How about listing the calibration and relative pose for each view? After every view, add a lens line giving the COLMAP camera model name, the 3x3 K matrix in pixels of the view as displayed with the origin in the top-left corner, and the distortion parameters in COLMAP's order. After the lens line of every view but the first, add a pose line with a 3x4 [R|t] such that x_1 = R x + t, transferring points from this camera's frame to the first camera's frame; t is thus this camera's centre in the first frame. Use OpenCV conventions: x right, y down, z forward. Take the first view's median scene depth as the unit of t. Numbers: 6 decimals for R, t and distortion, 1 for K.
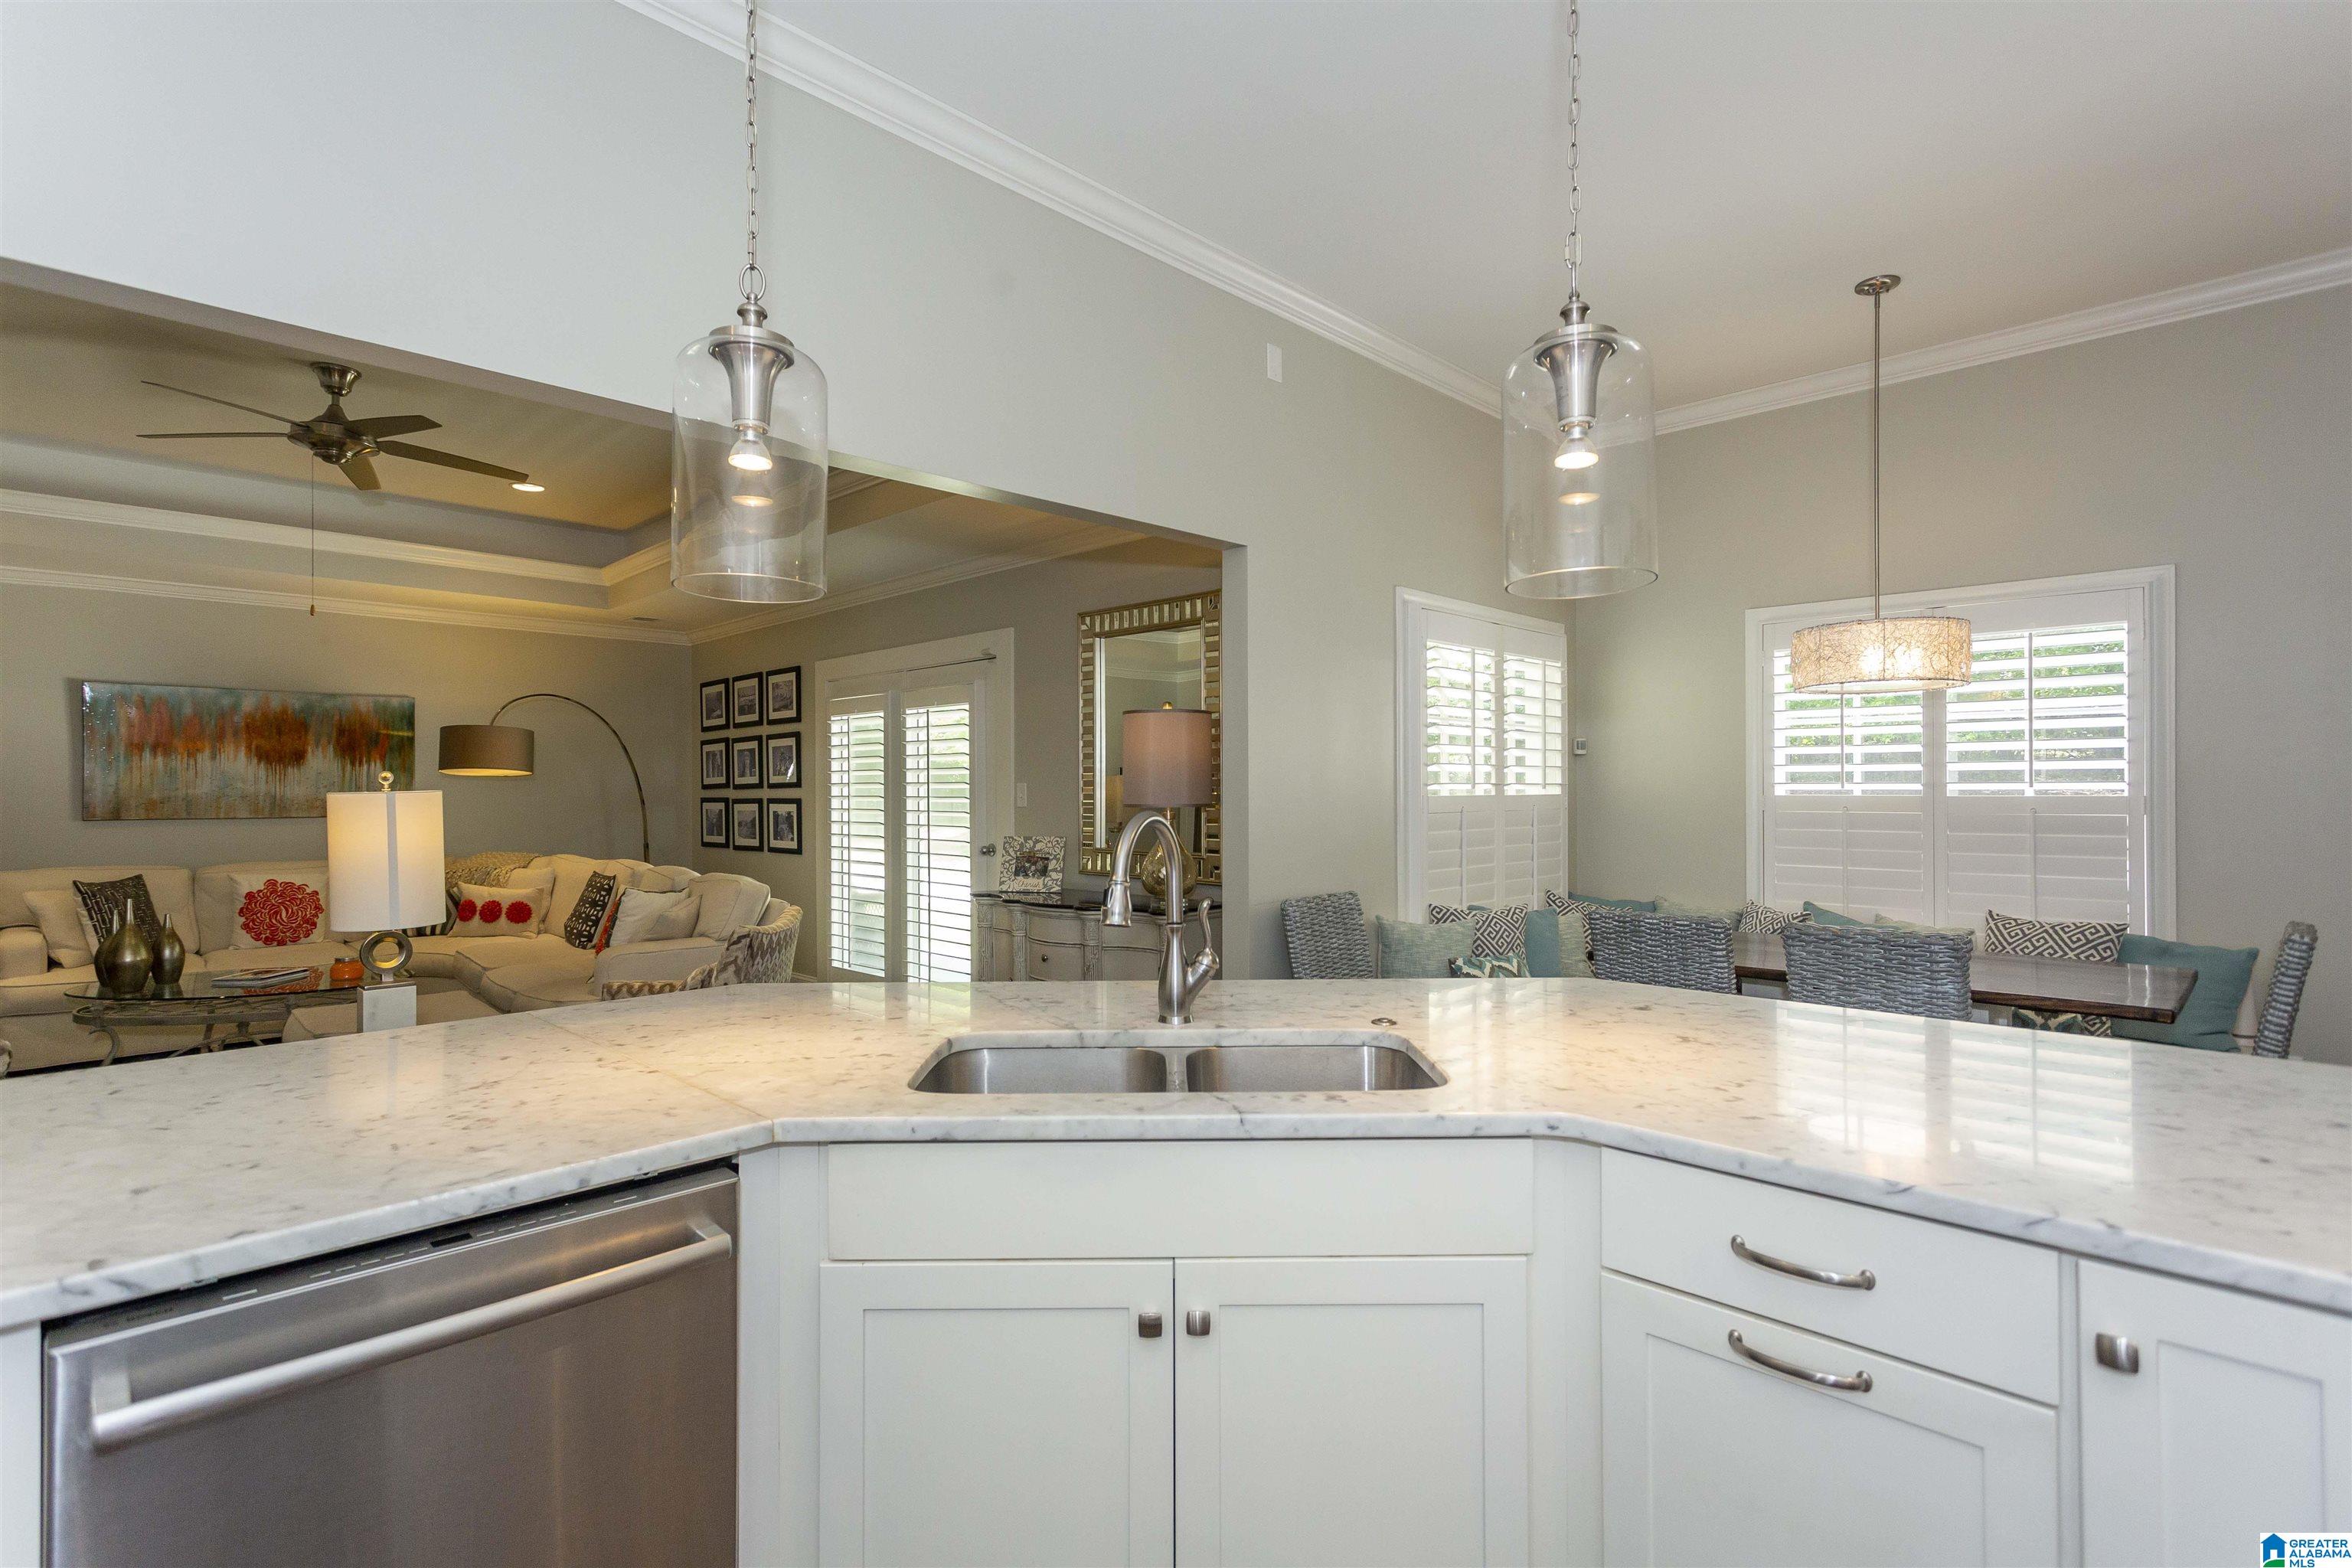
lens RADIAL K [[1125.4, 0, 1173.9], [0, 1125.4, 792.6], [0, 0, 1]] dist [0.008404, -0.001855]
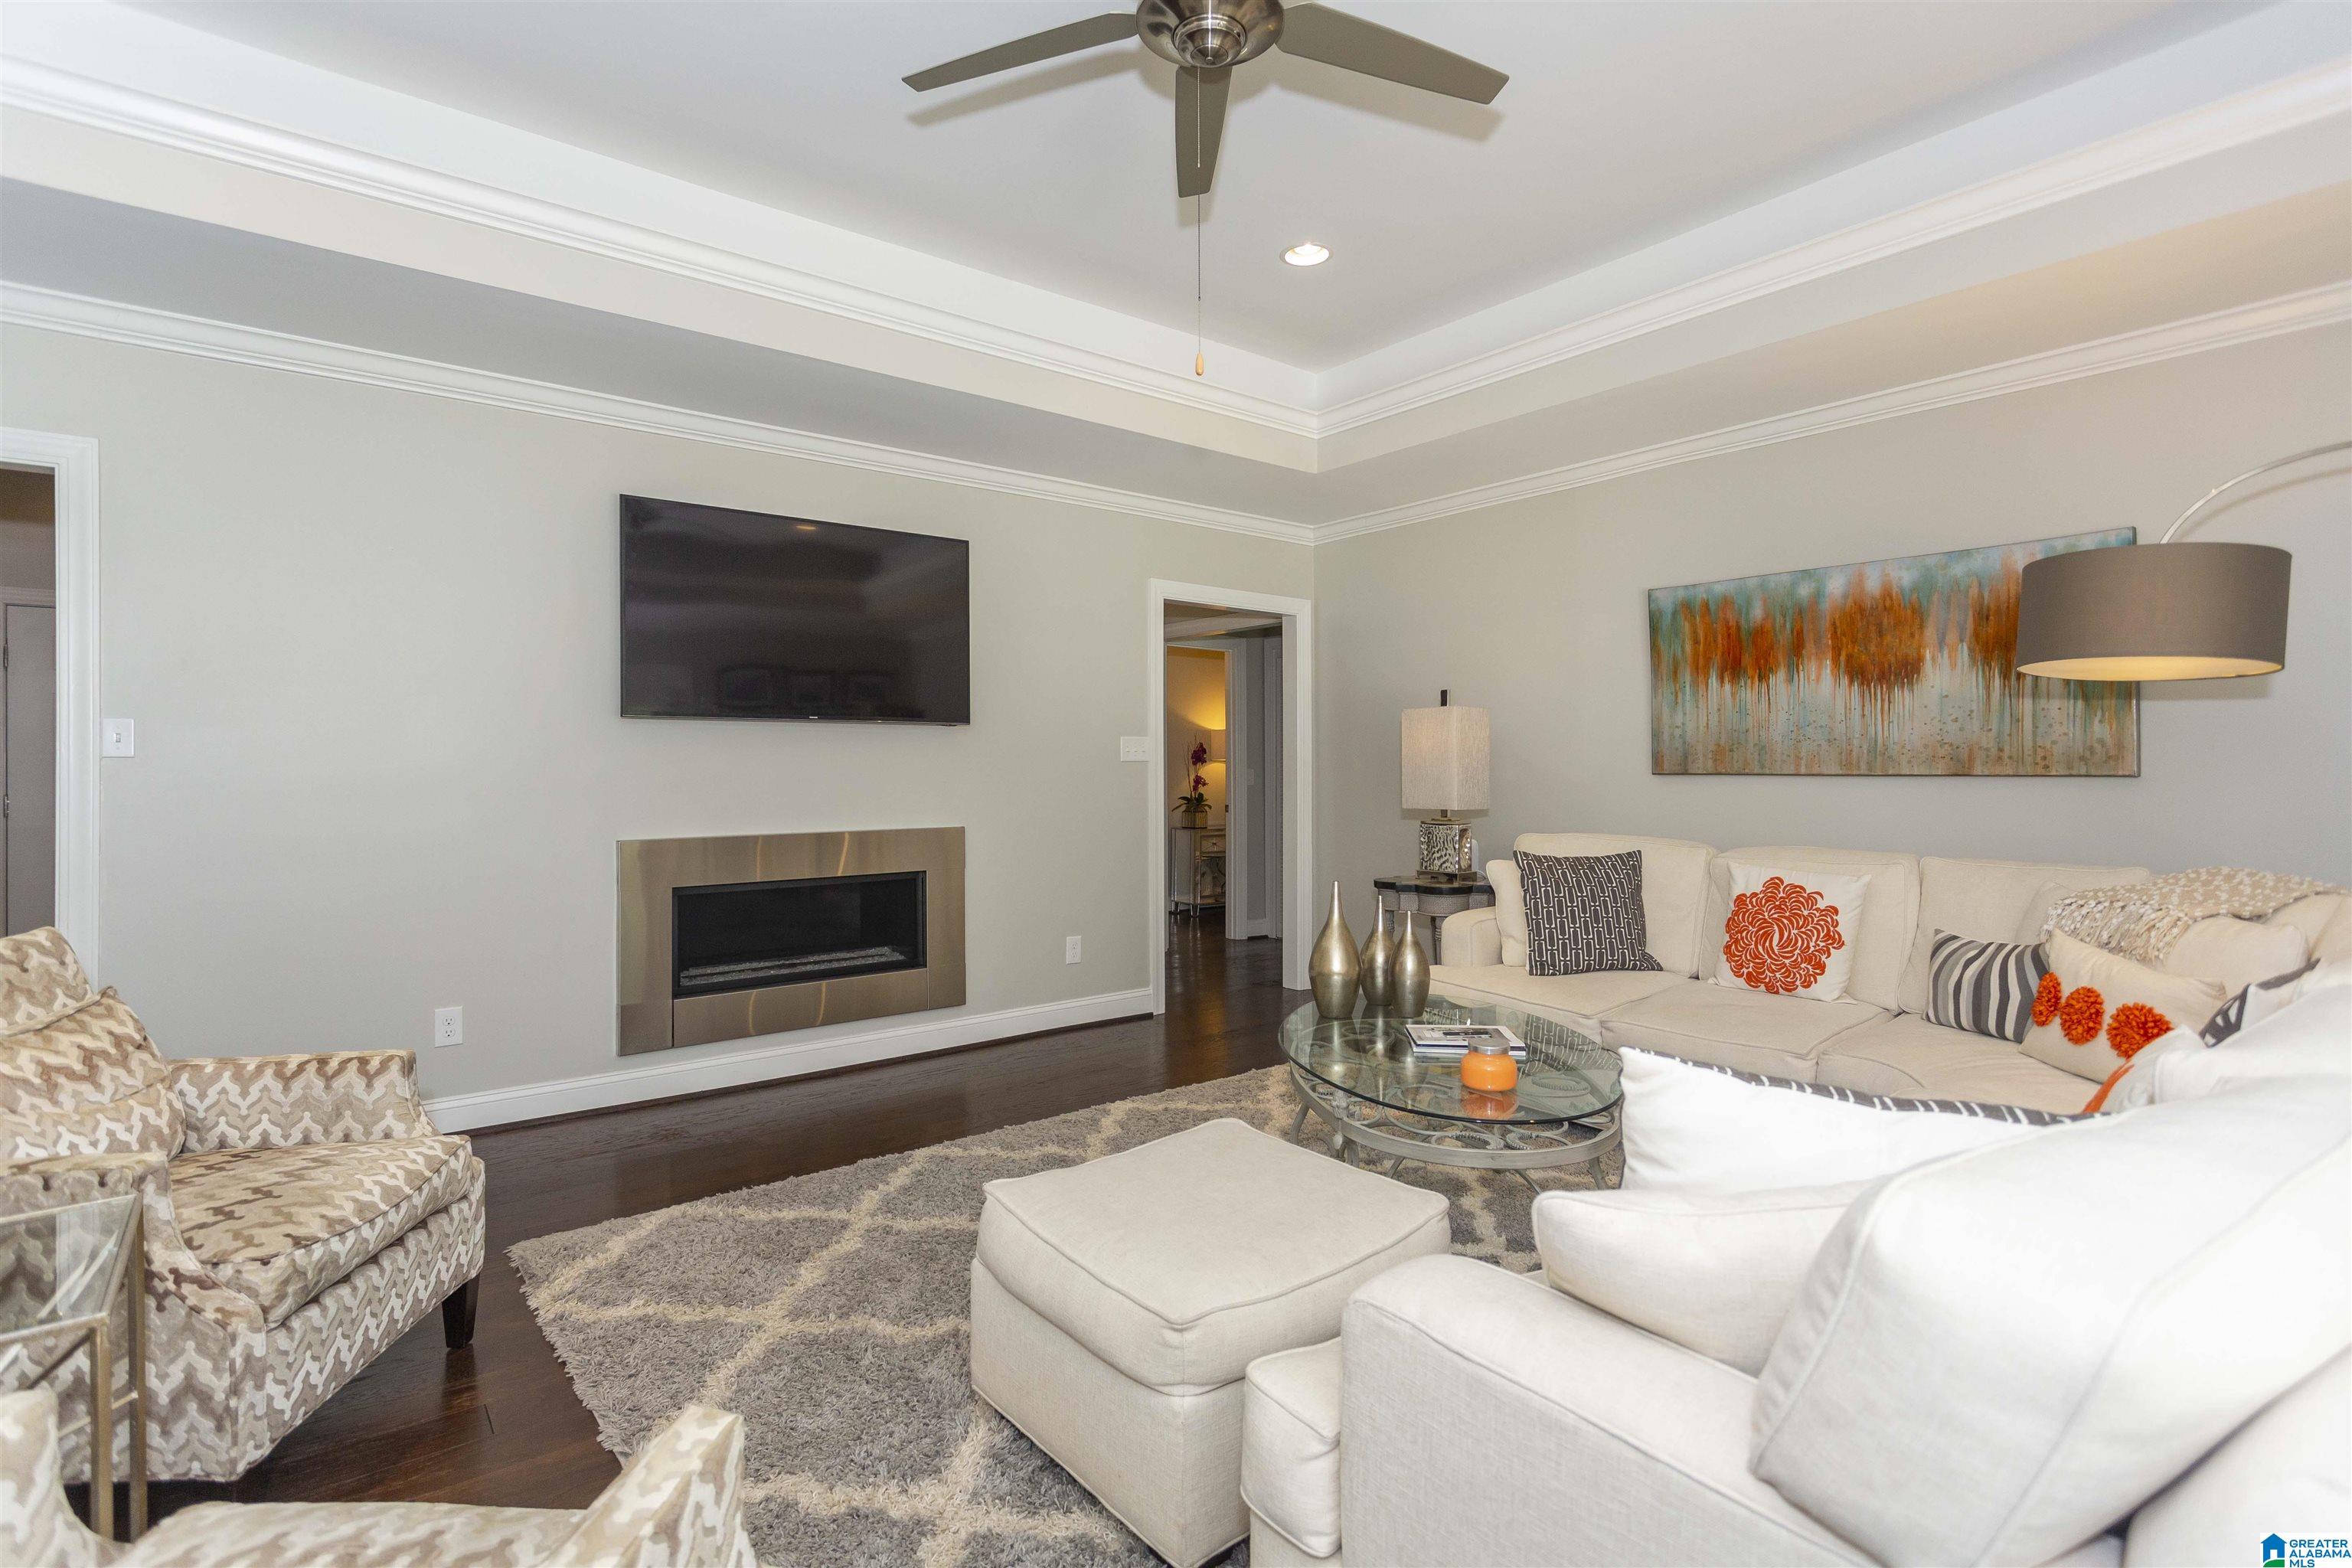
lens RADIAL K [[1125.4, 0, 1181.7], [0, 1125.4, 760.0], [0, 0, 1]] dist [0.008404, -0.001855]
pose [[-0.127509, 0.002990, -0.991833, -0.215622], [0.006698, 0.999975, 0.002153, 0.014513], [0.991815, -0.006369, -0.127526, 0.970641]]
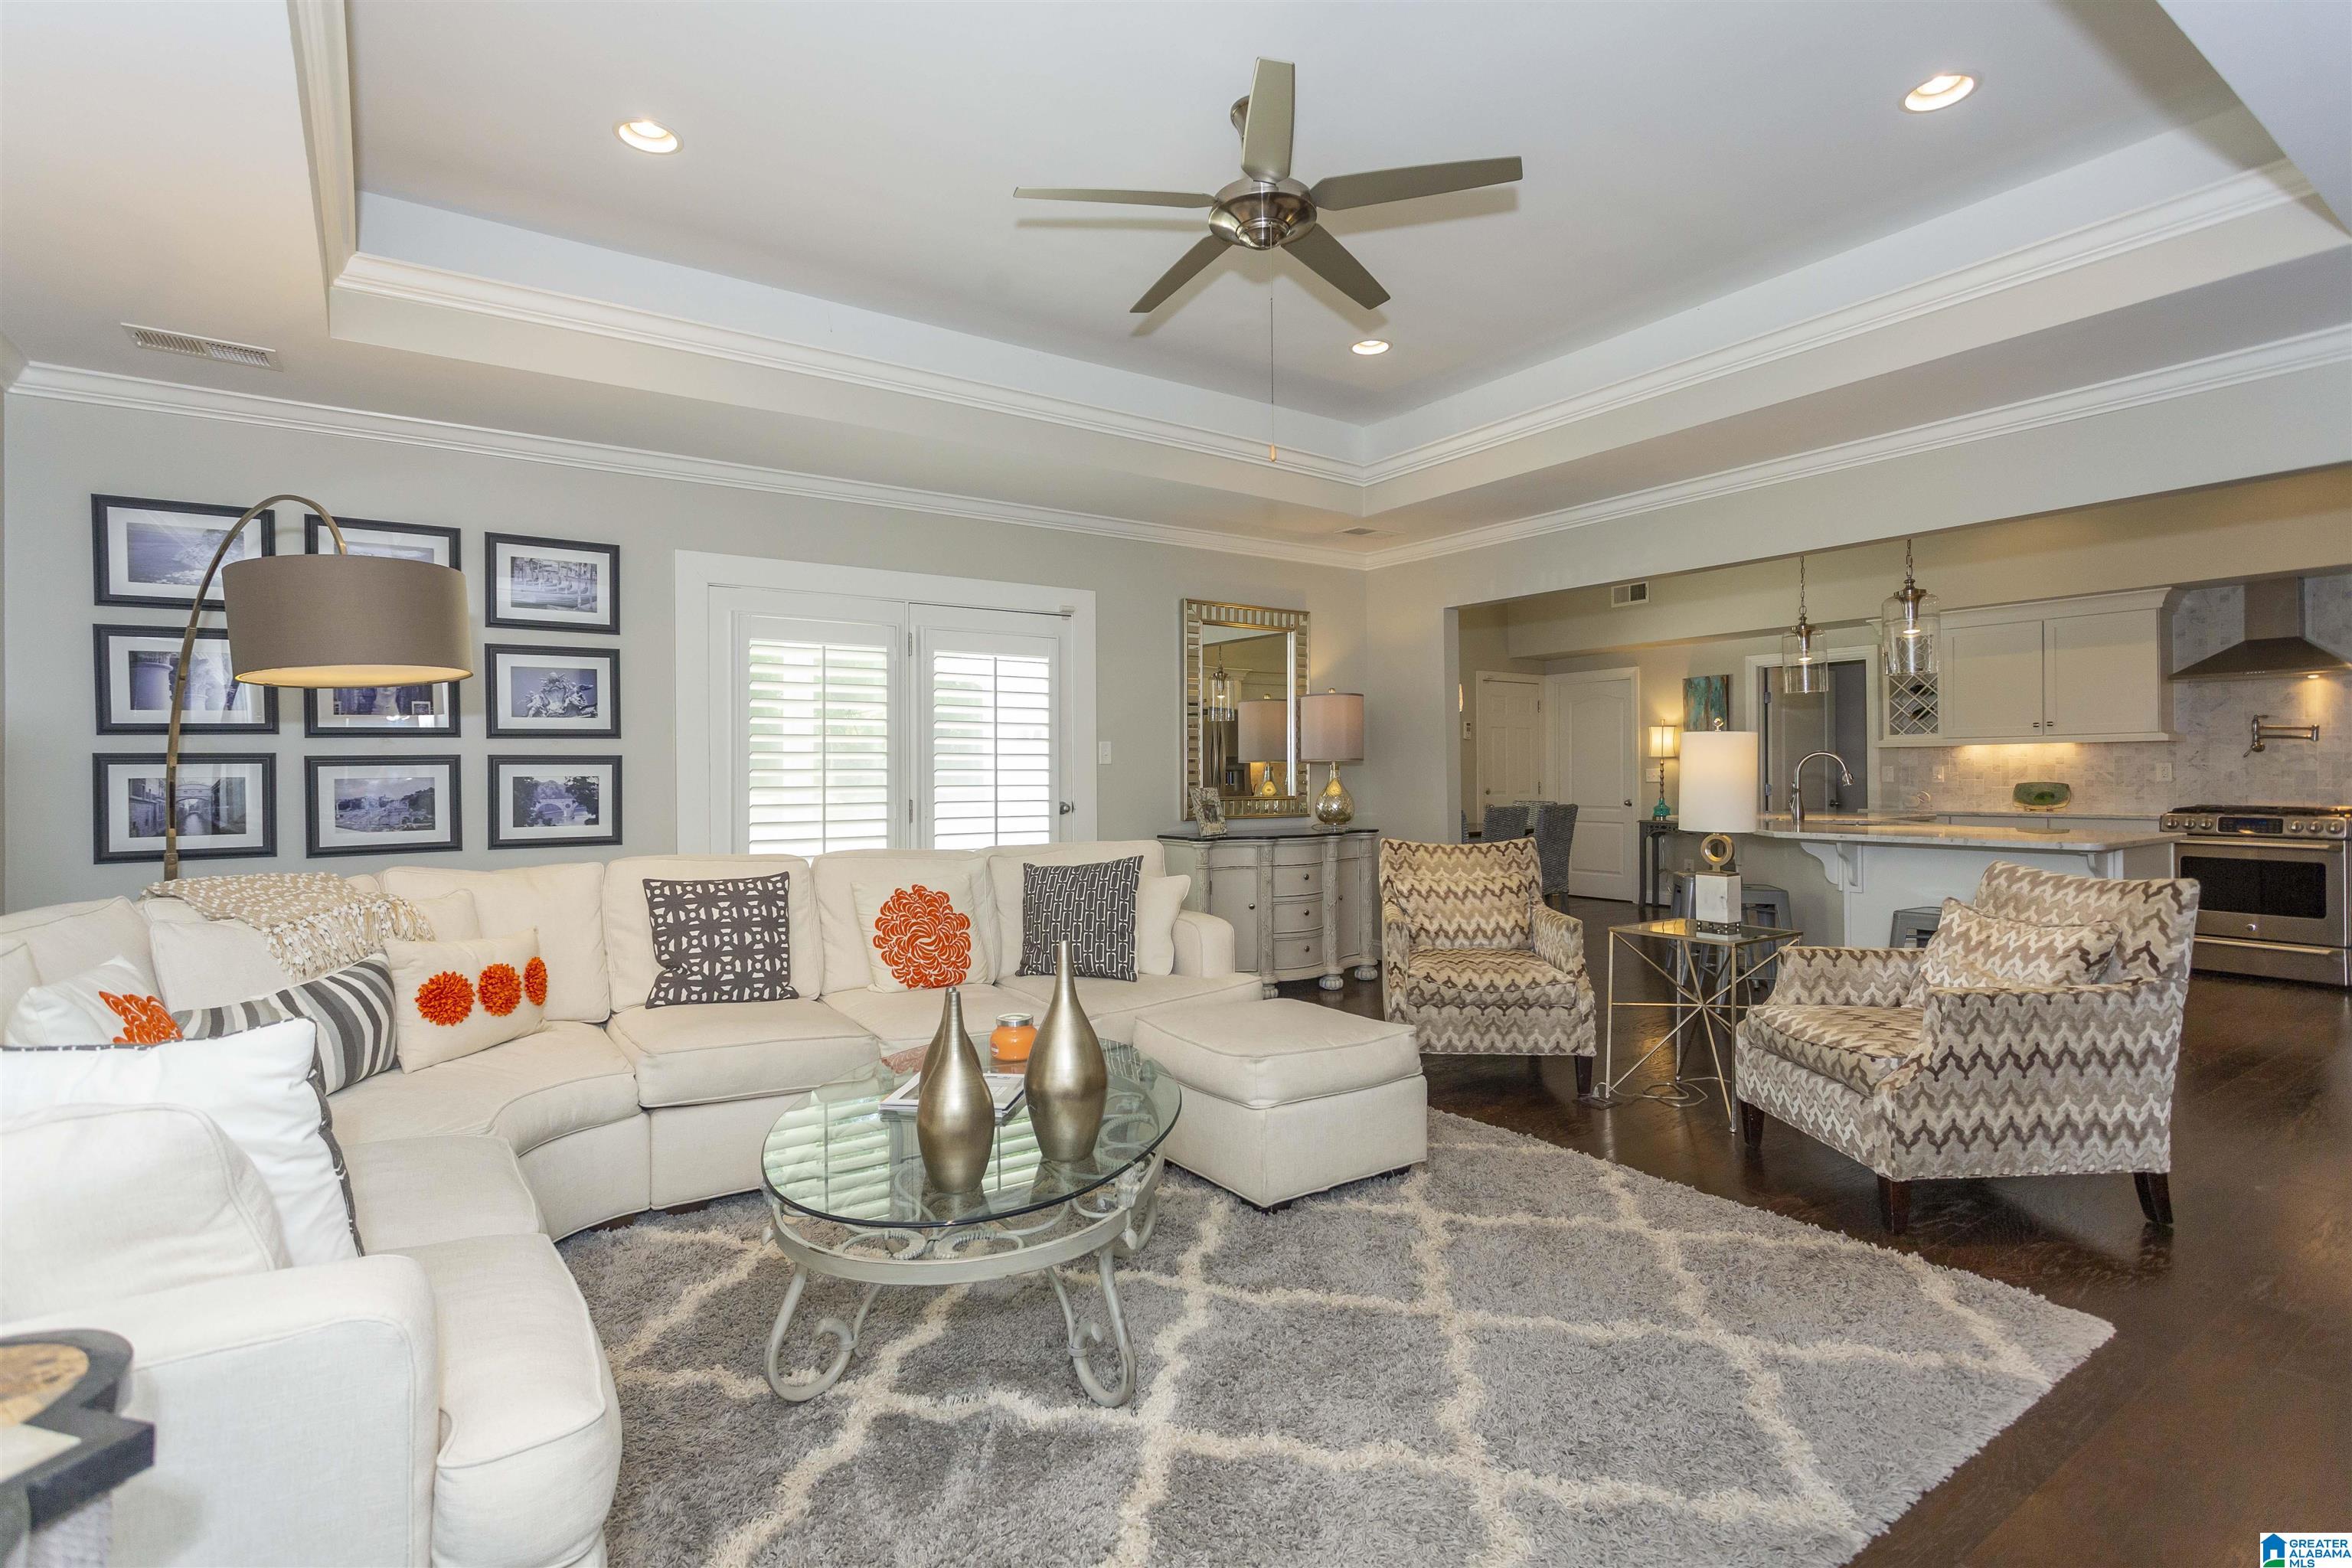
lens RADIAL K [[1125.4, 0, 1190.5], [0, 1125.4, 780.7], [0, 0, 1]] dist [0.008404, -0.001855]
pose [[0.181615, -0.008150, 0.983336, -1.350137], [0.002527, 0.999966, 0.007821, 0.023143], [-0.983366, 0.001065, 0.181630, 0.853379]]
